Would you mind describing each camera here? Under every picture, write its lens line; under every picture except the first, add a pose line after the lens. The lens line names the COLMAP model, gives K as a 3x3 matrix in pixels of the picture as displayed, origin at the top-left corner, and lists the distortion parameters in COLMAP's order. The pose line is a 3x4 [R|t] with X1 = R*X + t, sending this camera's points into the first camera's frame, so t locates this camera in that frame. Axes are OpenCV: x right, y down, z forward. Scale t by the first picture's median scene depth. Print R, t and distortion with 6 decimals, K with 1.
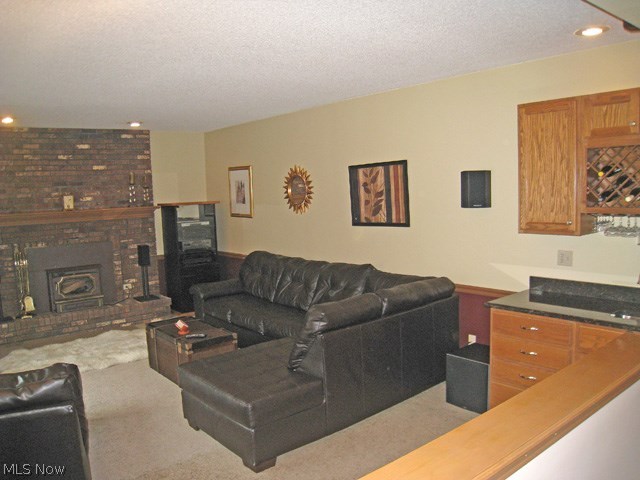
lens RADIAL K [[525.7, 0, 313.0], [0, 525.7, 241.5], [0, 0, 1]] dist [-0.159207, 0.115176]
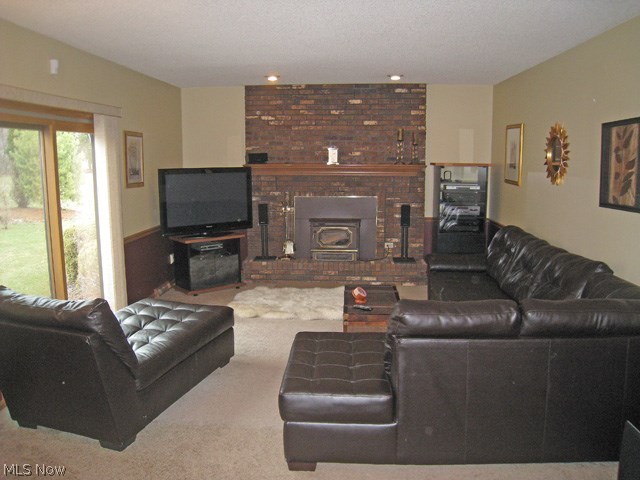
lens RADIAL K [[525.7, 0, 313.0], [0, 525.7, 241.5], [0, 0, 1]] dist [-0.159207, 0.115176]
pose [[0.733857, 0.143263, -0.664025, 0.218284], [-0.091930, 0.989461, 0.111877, -0.020438], [0.673054, -0.021058, 0.739293, 0.183681]]
